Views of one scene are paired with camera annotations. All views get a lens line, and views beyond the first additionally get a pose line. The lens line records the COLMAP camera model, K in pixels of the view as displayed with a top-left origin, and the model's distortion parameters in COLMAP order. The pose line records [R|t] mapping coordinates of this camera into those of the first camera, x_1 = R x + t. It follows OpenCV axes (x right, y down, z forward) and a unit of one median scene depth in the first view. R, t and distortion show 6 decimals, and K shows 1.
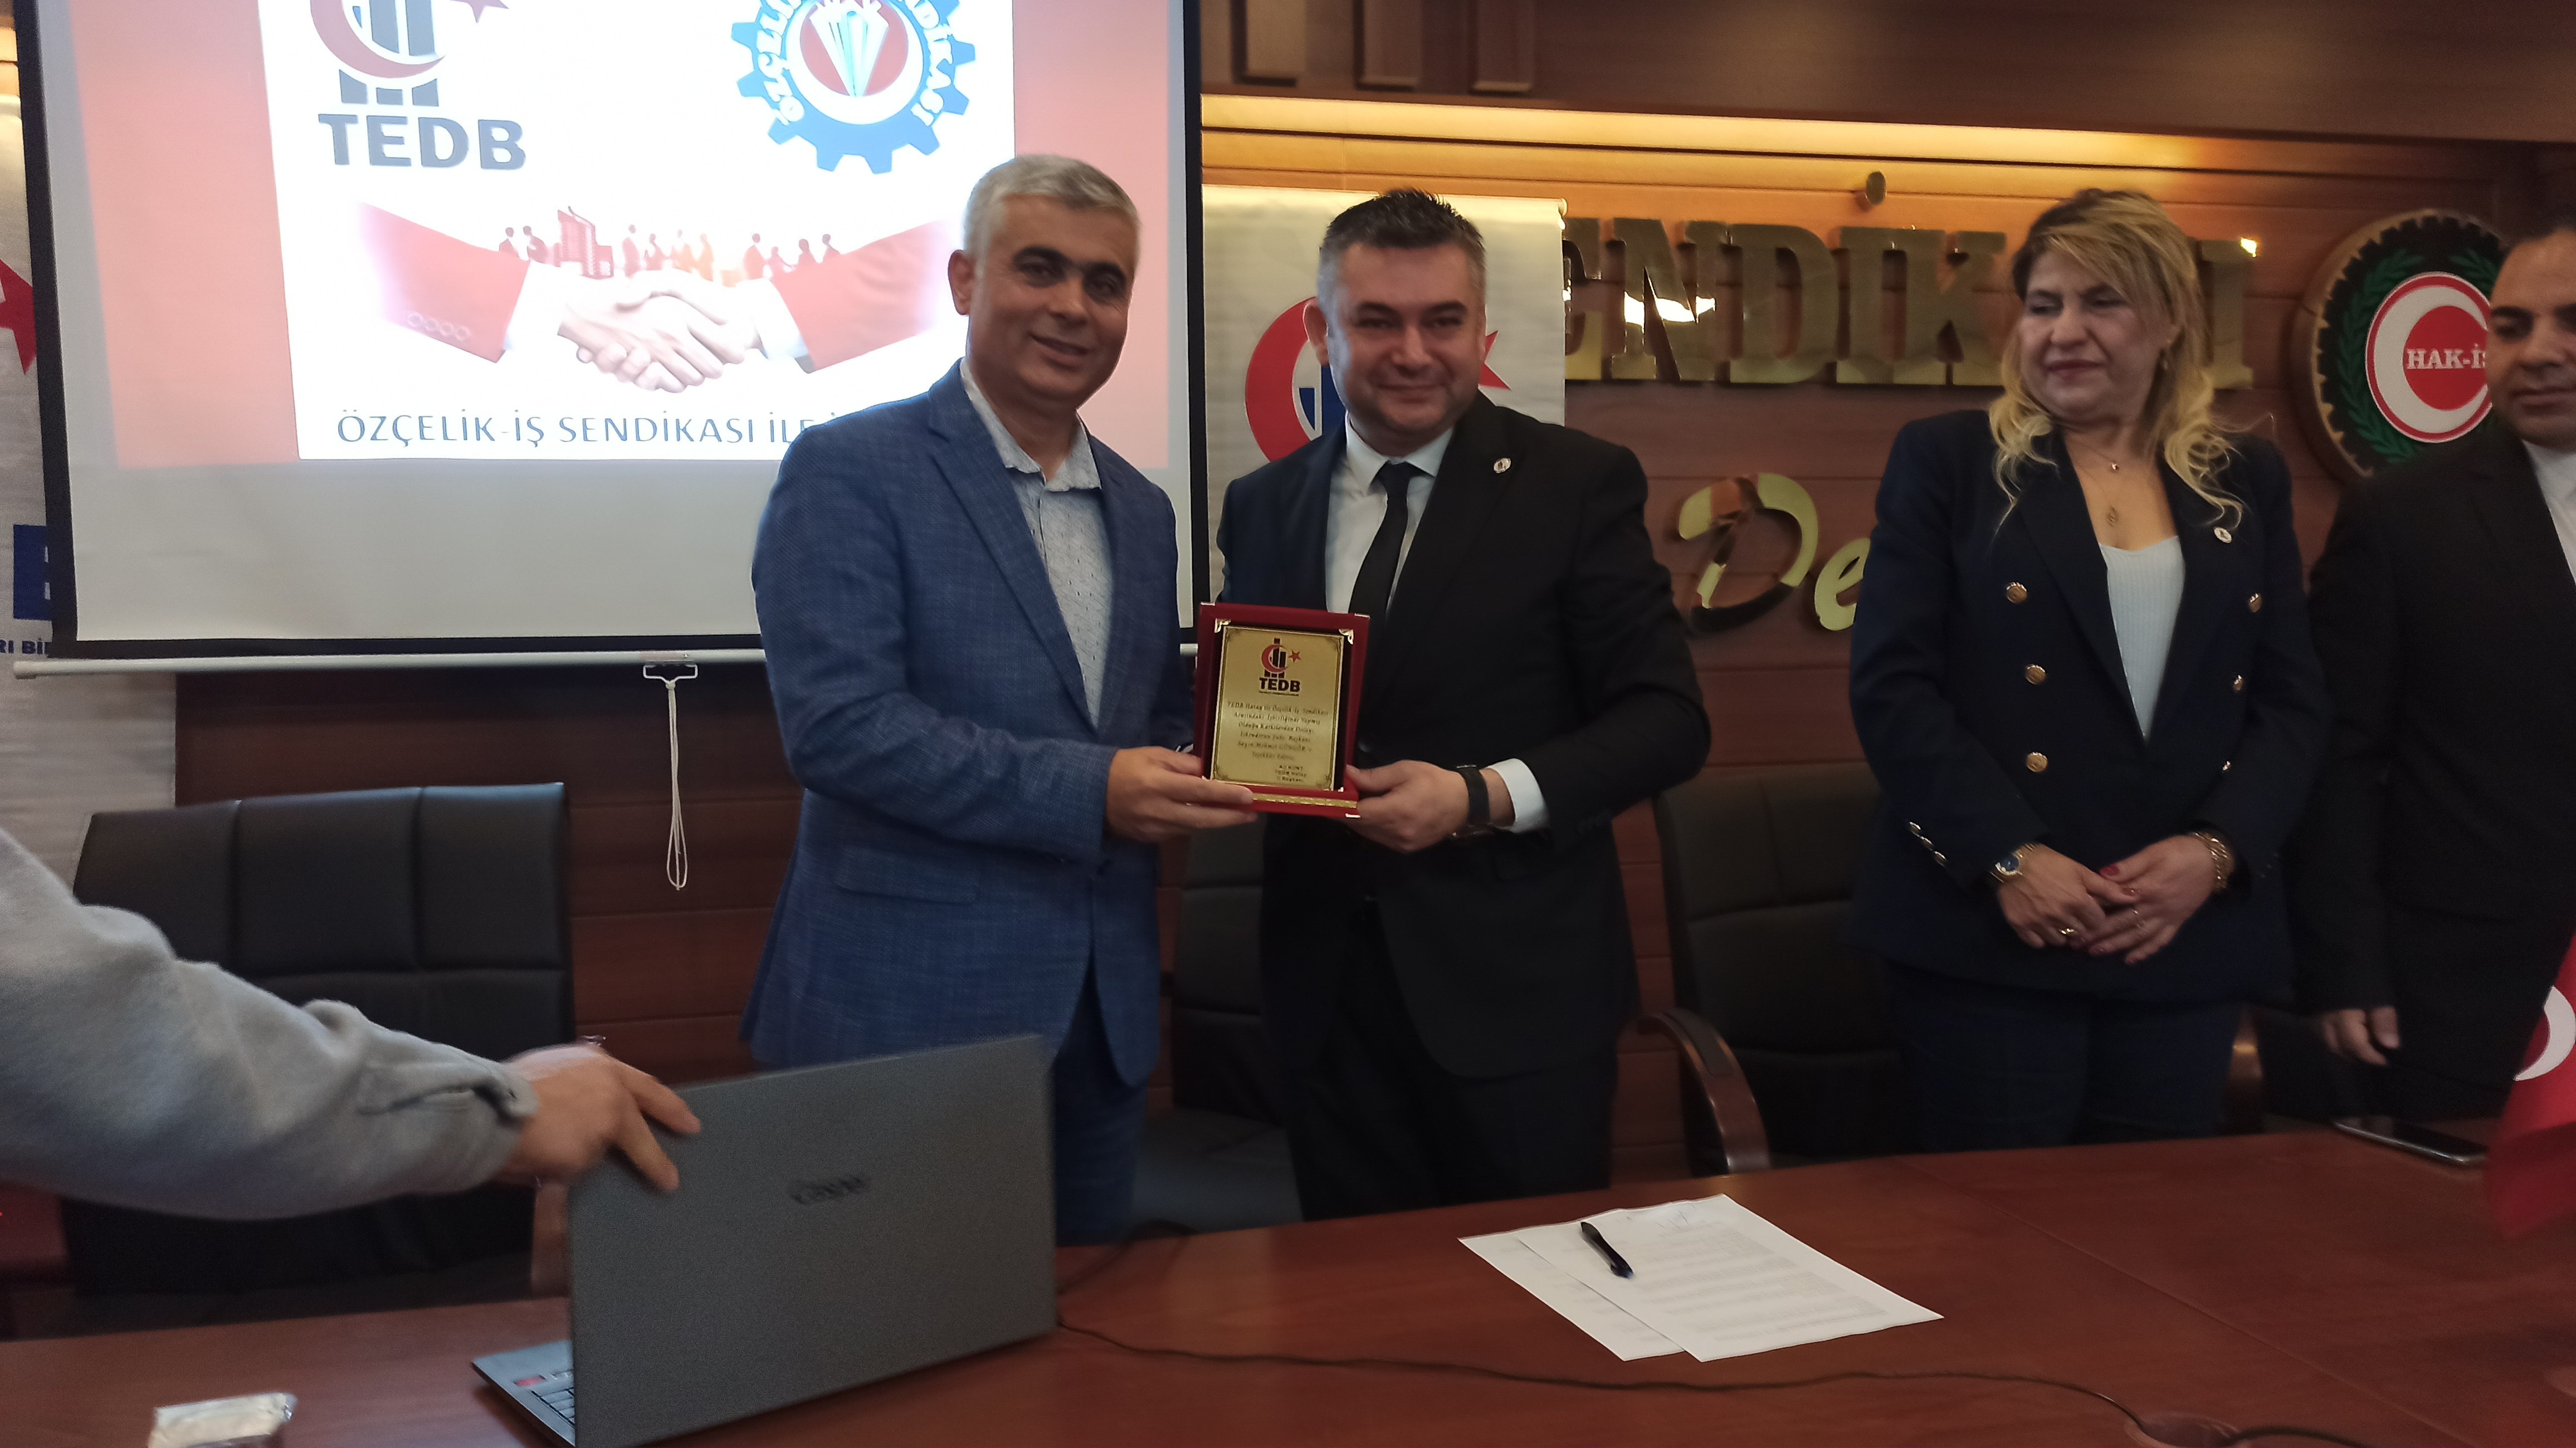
lens RADIAL K [[1935.2, 0, 1283.6], [0, 1935.2, 696.7], [0, 0, 1]] dist [0.057843, -0.048250]
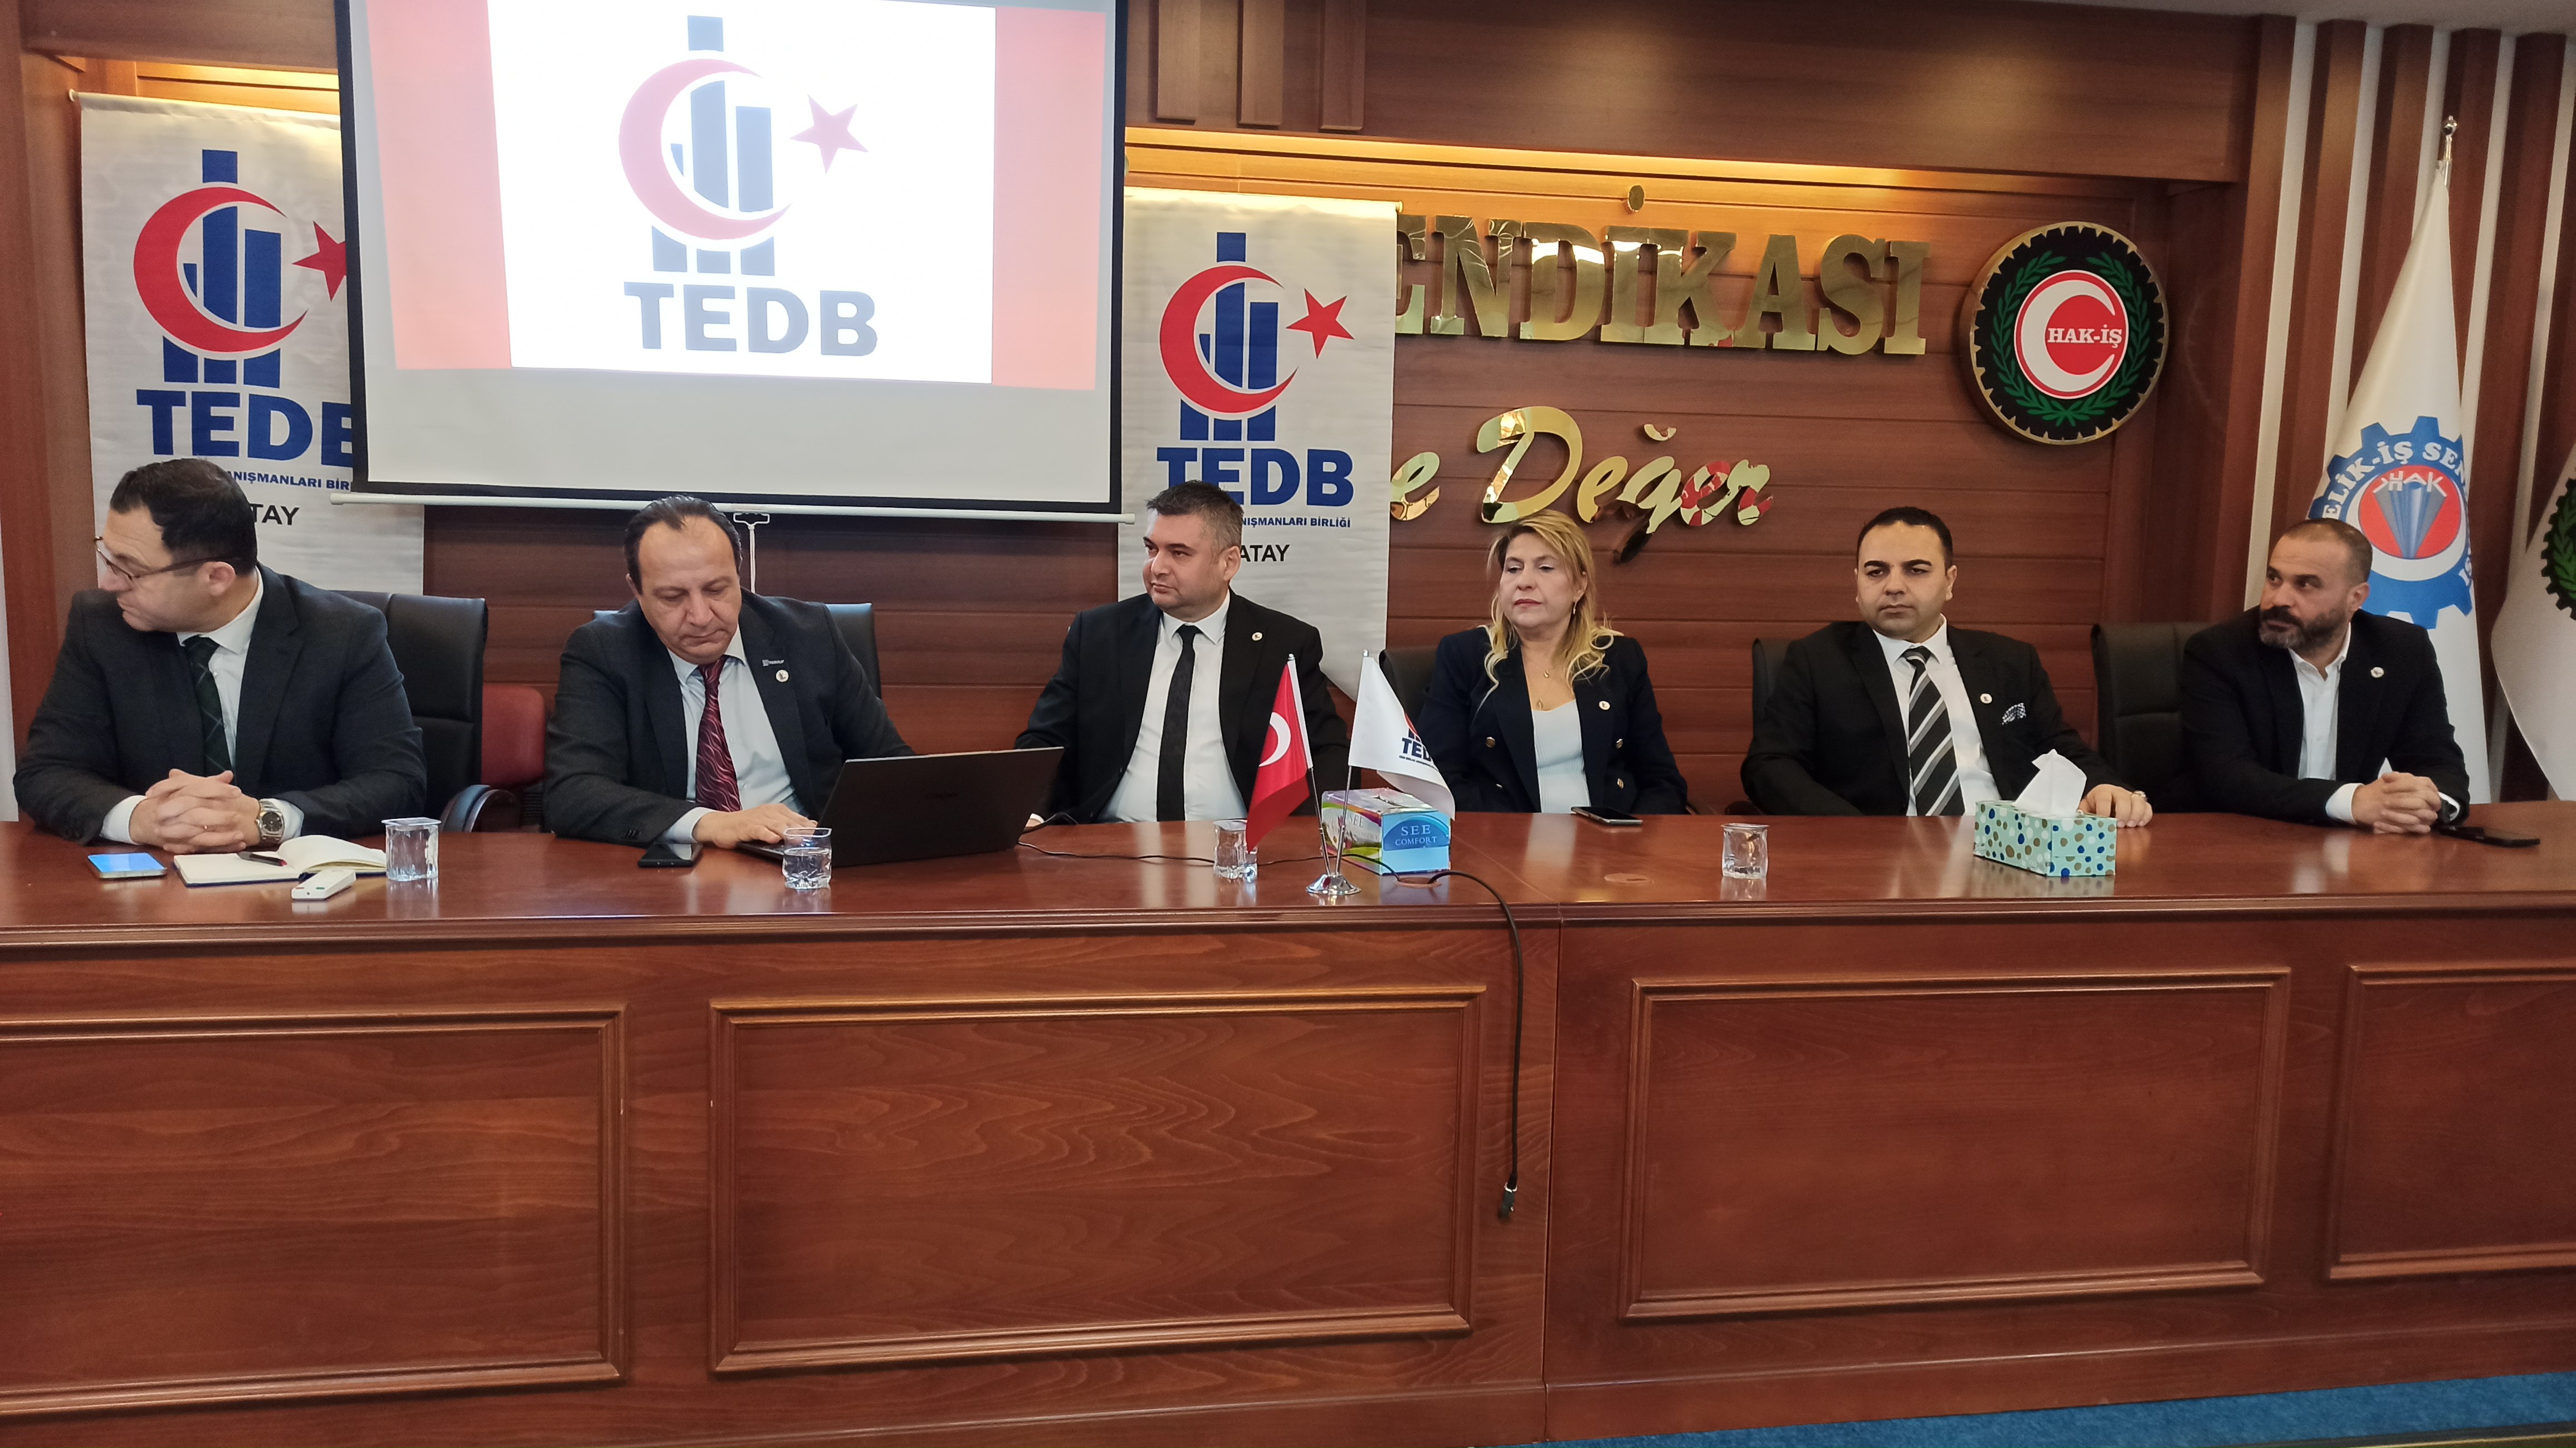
lens RADIAL K [[1935.2, 0, 1259.4], [0, 1935.2, 715.4], [0, 0, 1]] dist [0.057843, -0.048250]
pose [[0.998190, 0.041152, -0.043855, 0.121333], [-0.038476, 0.997445, 0.060199, 0.028365], [0.046220, -0.058403, 0.997223, -0.399695]]
